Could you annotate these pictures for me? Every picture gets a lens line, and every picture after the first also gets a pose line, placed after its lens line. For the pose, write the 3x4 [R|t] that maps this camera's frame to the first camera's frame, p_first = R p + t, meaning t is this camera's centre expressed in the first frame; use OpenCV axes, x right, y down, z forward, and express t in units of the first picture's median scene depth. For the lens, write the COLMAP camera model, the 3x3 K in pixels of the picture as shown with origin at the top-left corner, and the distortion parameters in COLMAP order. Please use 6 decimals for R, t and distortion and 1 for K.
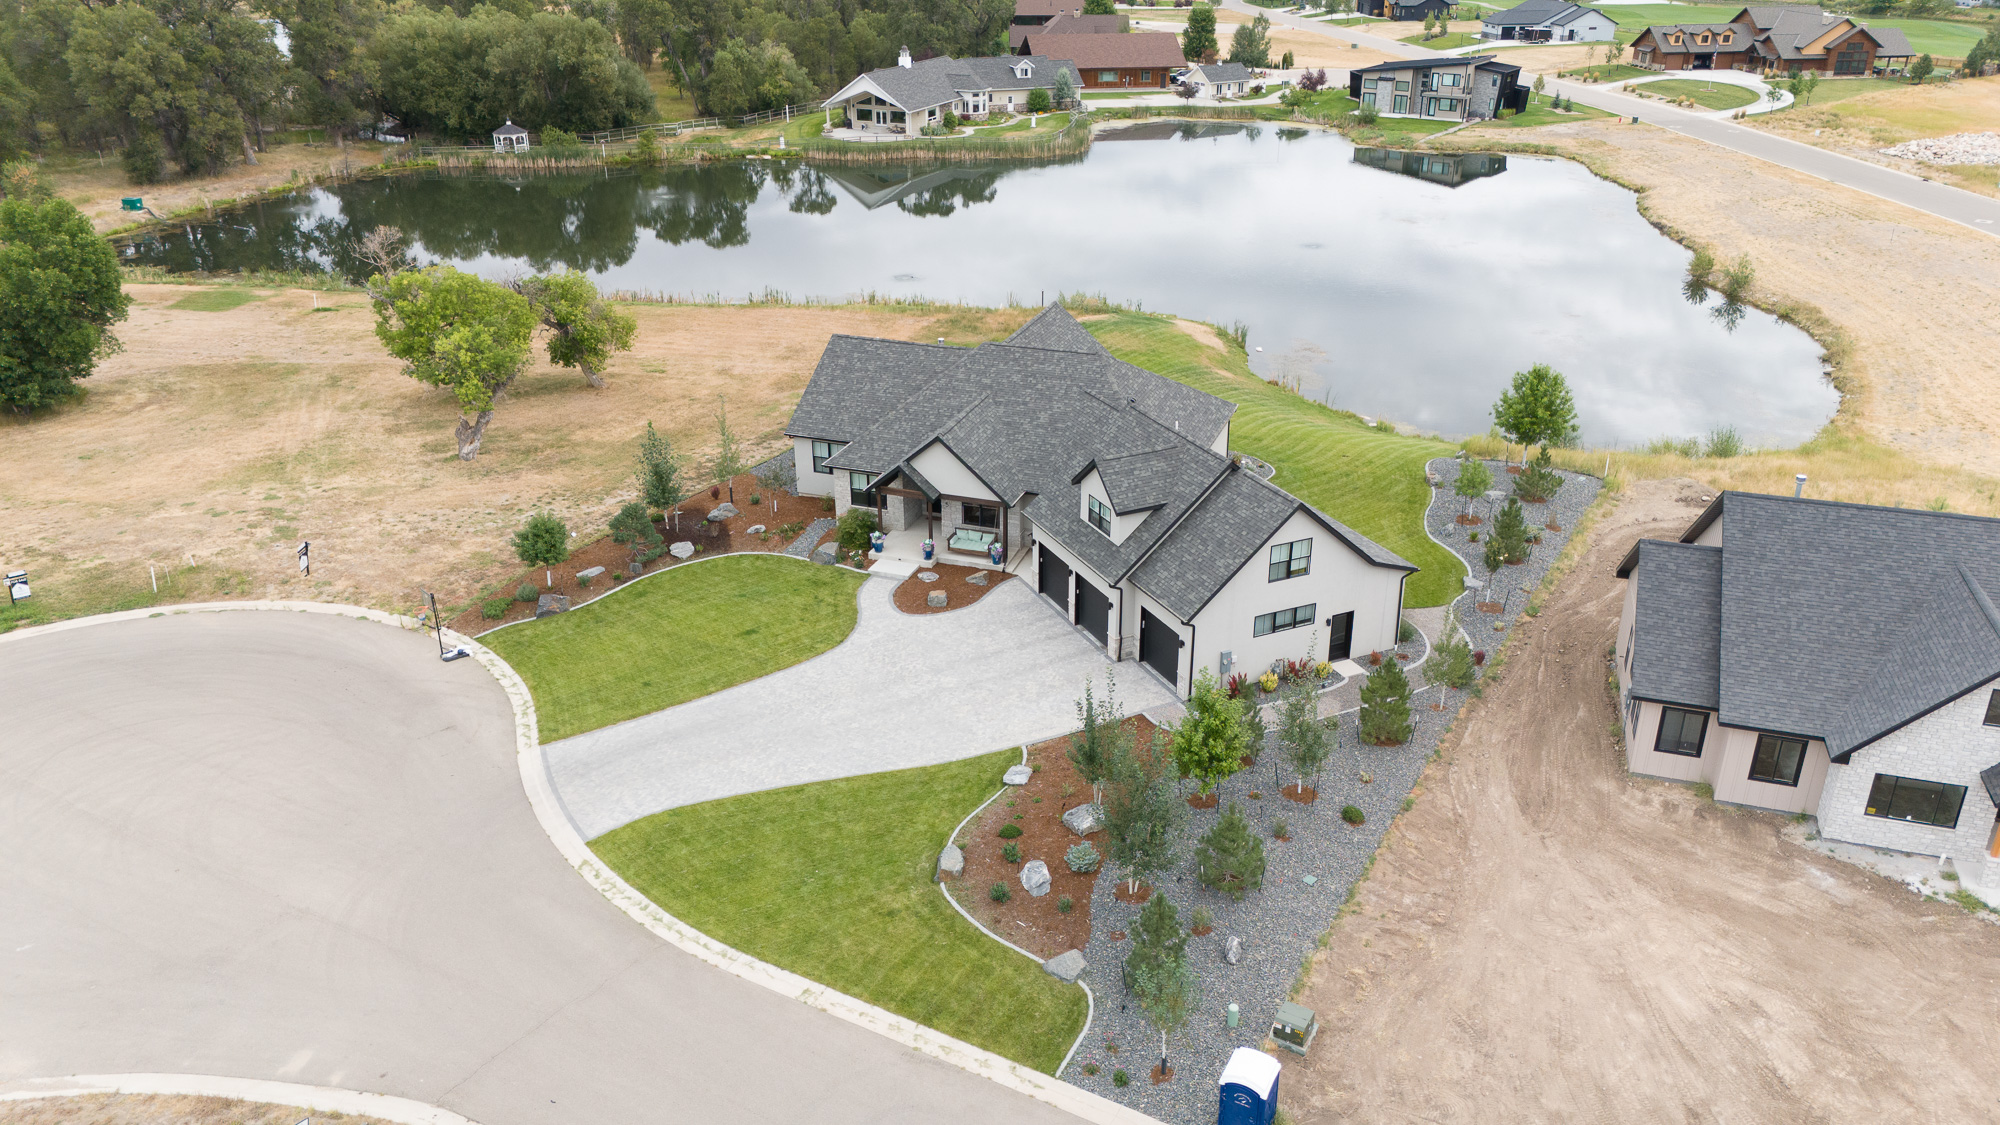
lens RADIAL K [[1480.5, 0, 1013.9], [0, 1480.5, 566.4], [0, 0, 1]] dist [0.081718, -0.088080]
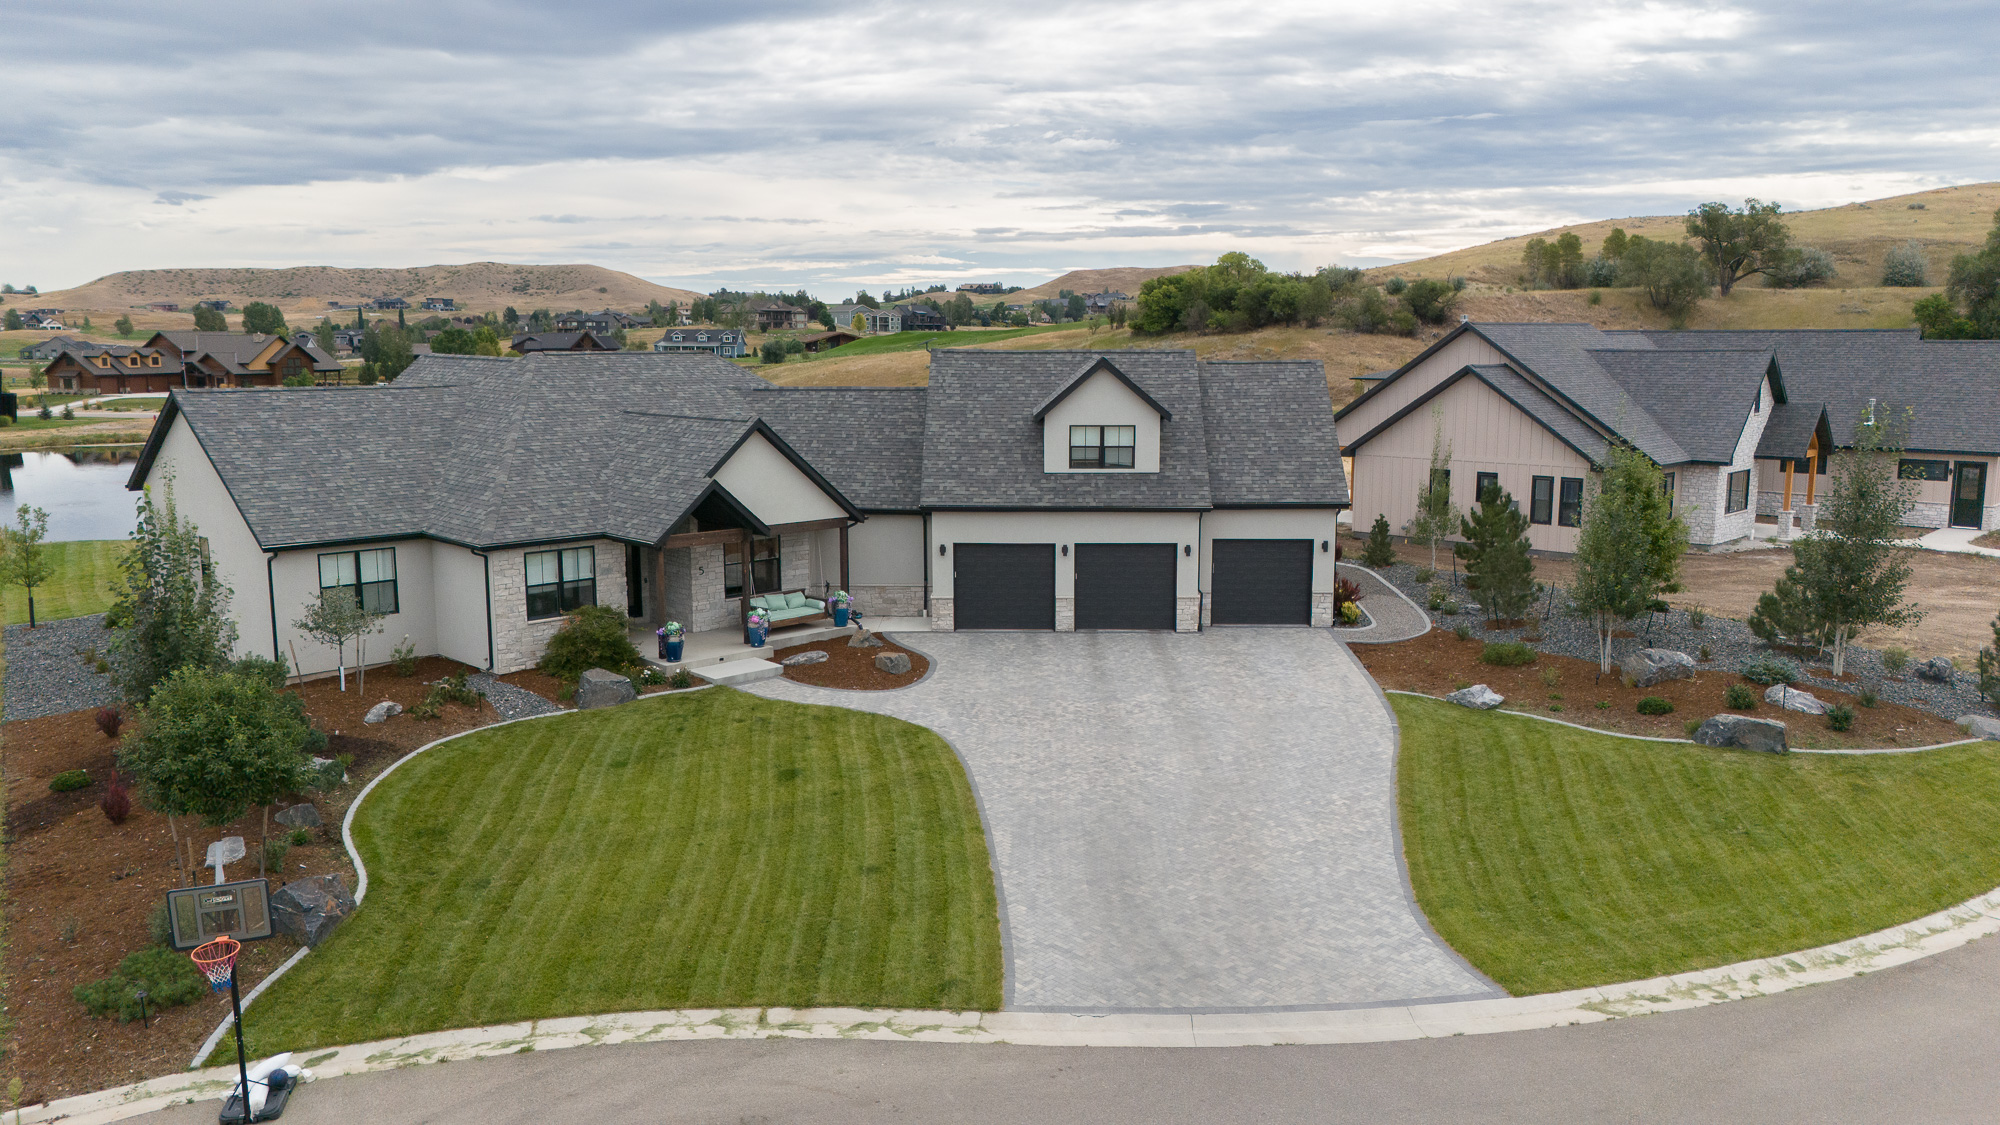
lens RADIAL K [[1480.5, 0, 1013.9], [0, 1480.5, 566.4], [0, 0, 1]] dist [0.081718, -0.088080]
pose [[0.440557, -0.139406, 0.886835, -0.521713], [0.375212, 0.926039, -0.040827, 0.027476], [-0.815552, 0.350738, 0.460280, 0.647202]]
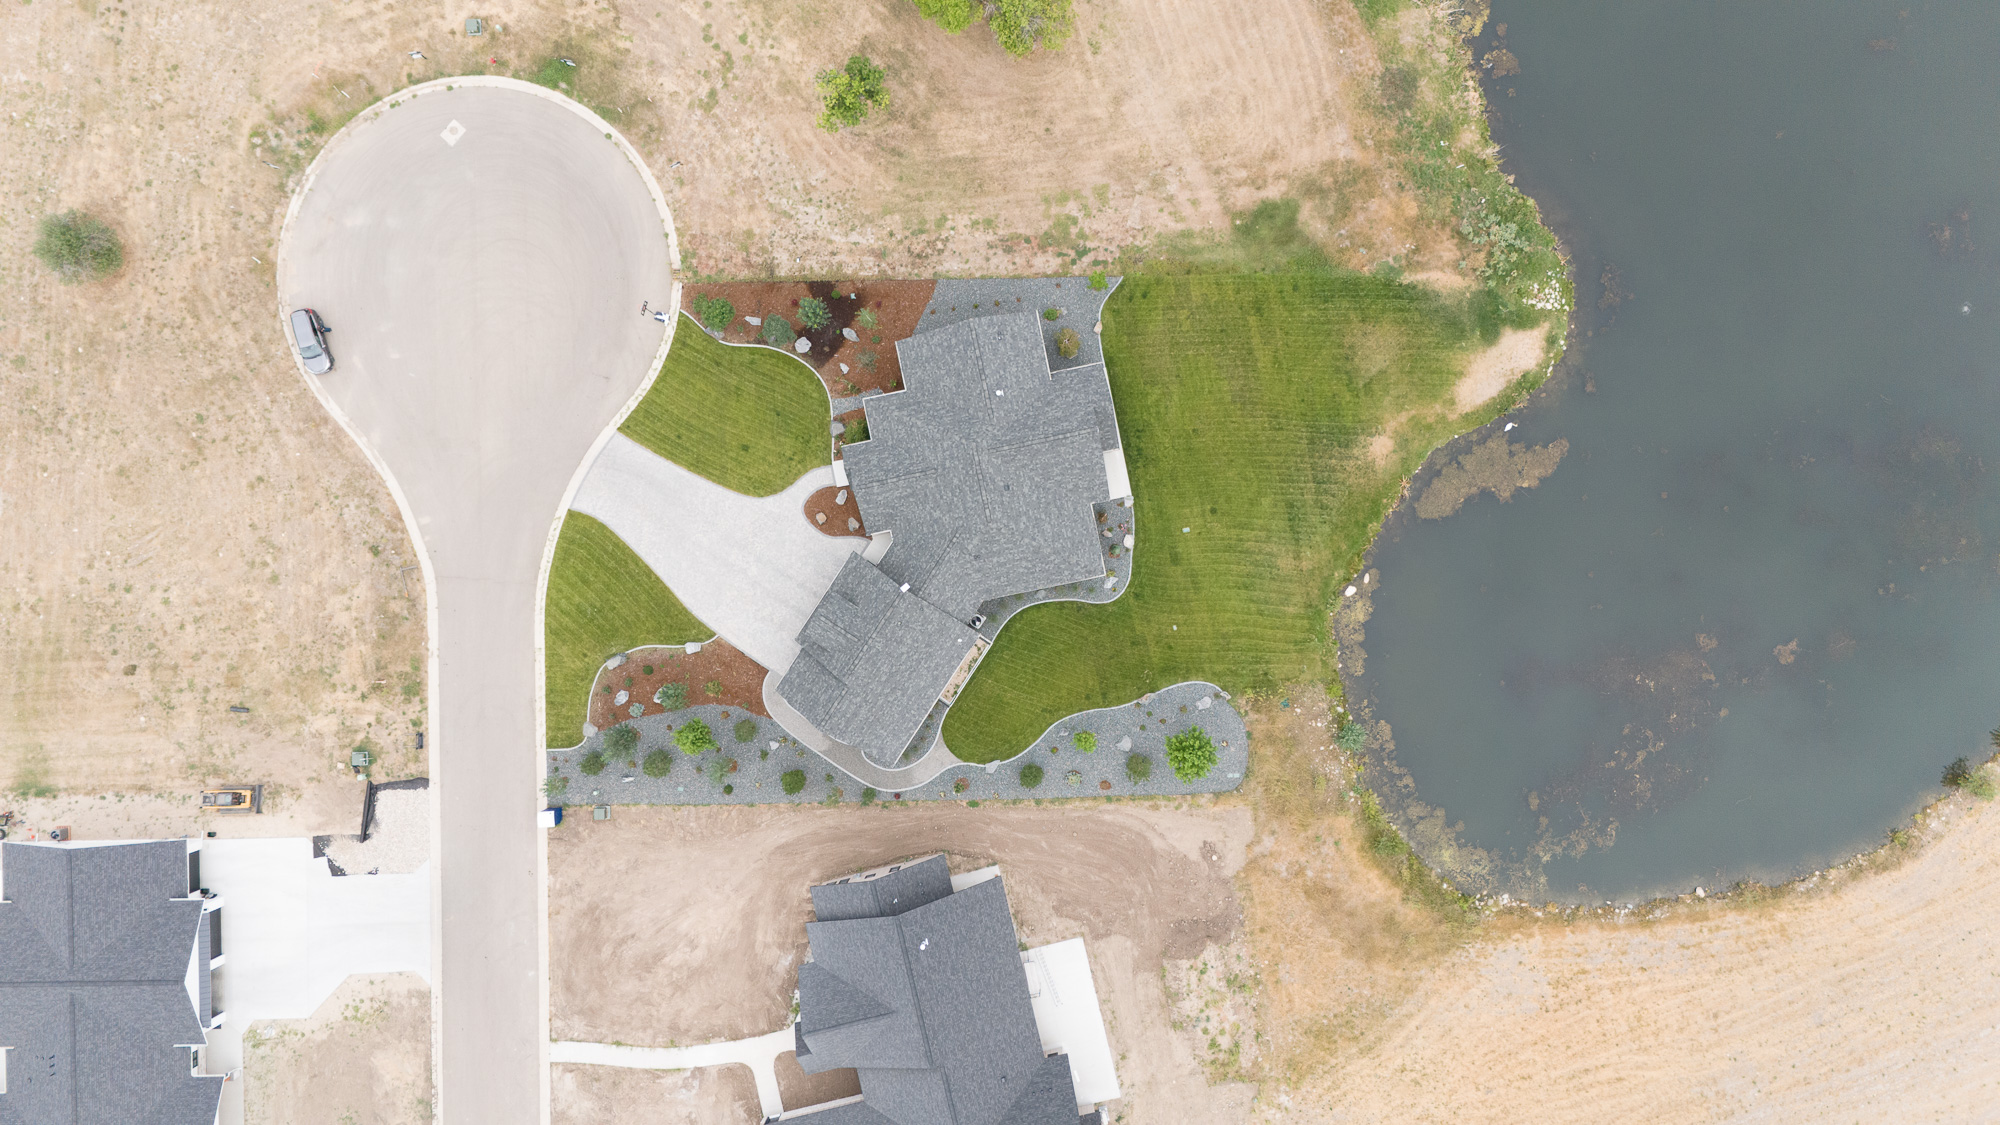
lens RADIAL K [[1480.5, 0, 1013.9], [0, 1480.5, 566.4], [0, 0, 1]] dist [0.081718, -0.088080]
pose [[0.516829, 0.856088, -0.001139, 0.116218], [-0.335565, 0.203807, 0.919706, -1.623207], [0.787581, -0.474948, 0.392607, 0.431850]]
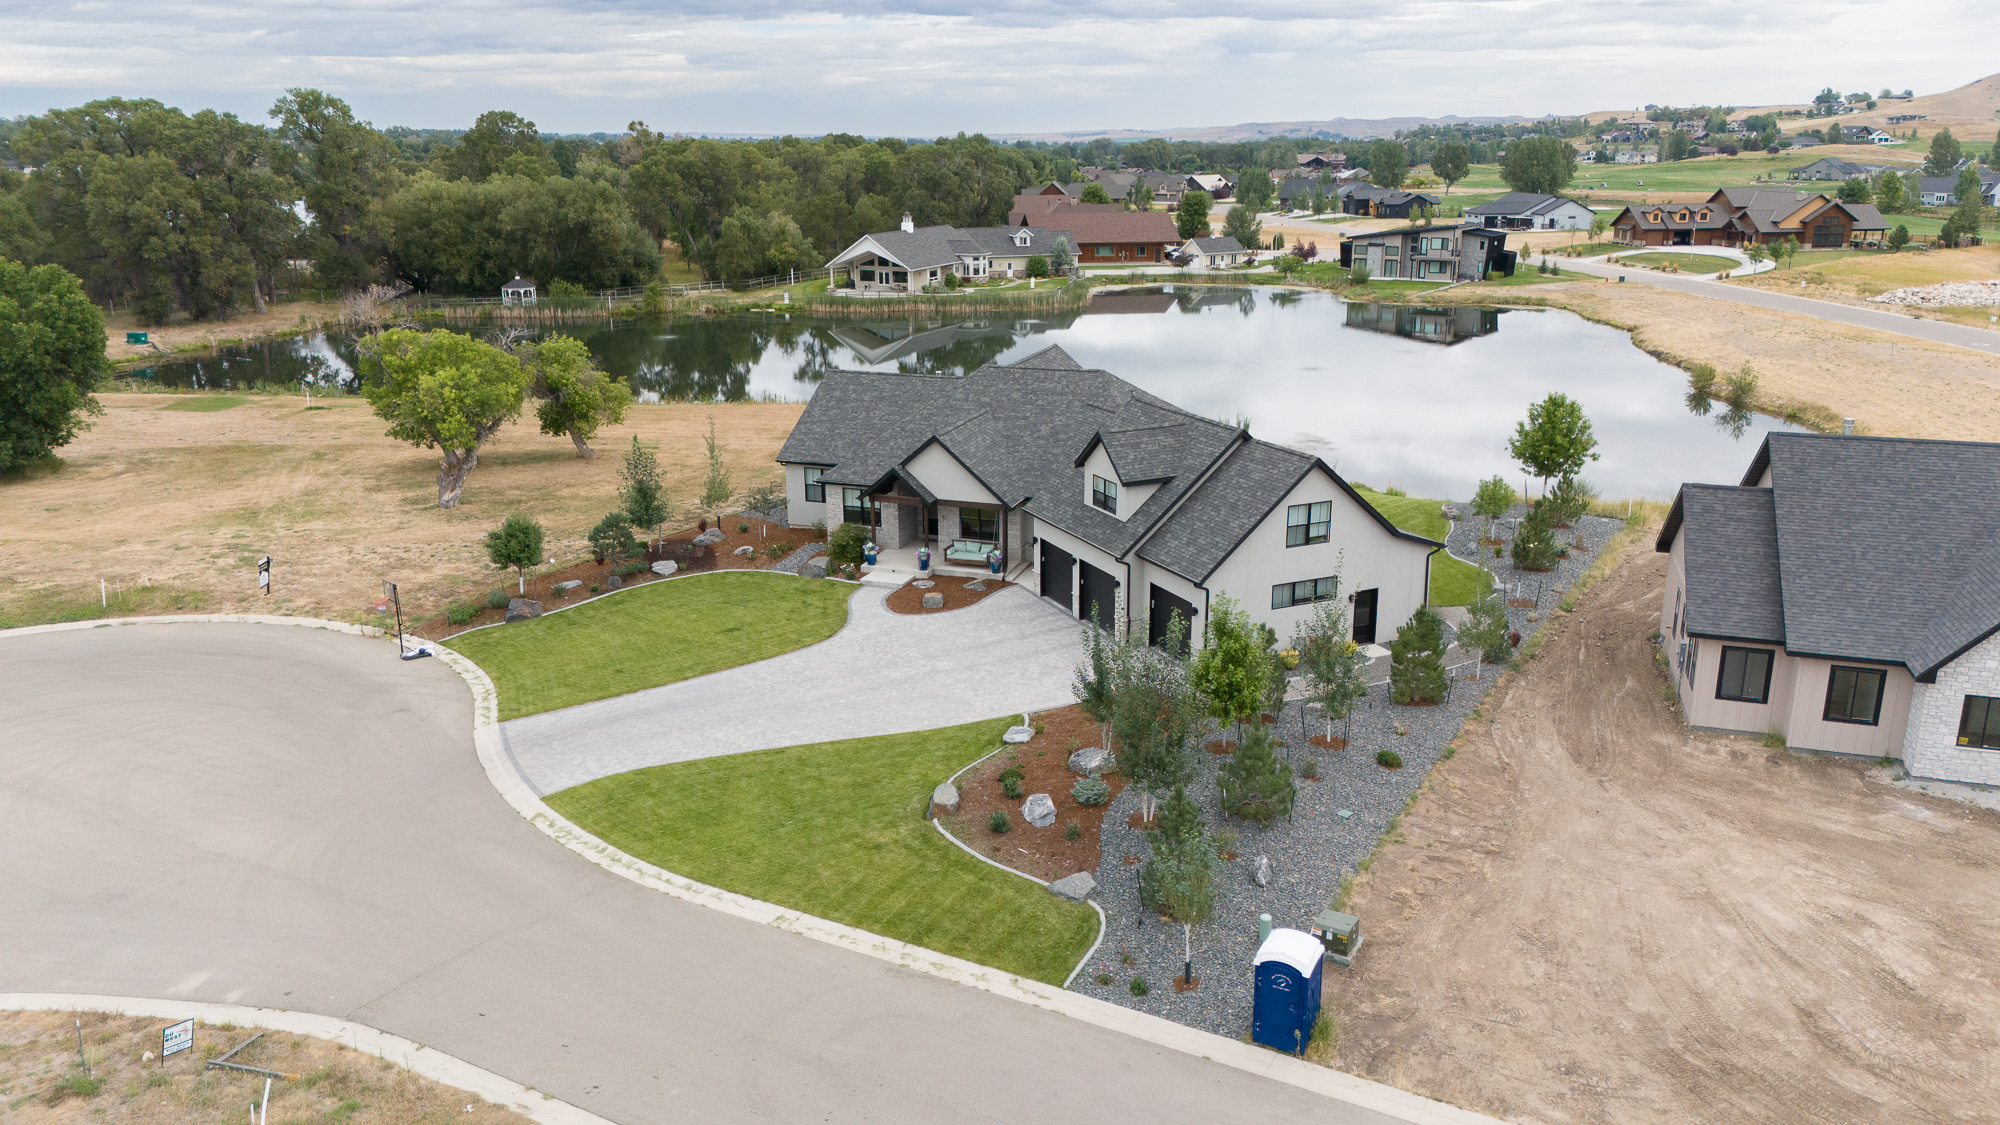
lens RADIAL K [[1480.5, 0, 1013.9], [0, 1480.5, 566.4], [0, 0, 1]] dist [0.081718, -0.088080]
pose [[0.999997, -0.002537, -0.000013, -0.000161], [0.002508, 0.989236, -0.146304, 0.132245], [0.000384, 0.146304, 0.989240, 0.062728]]
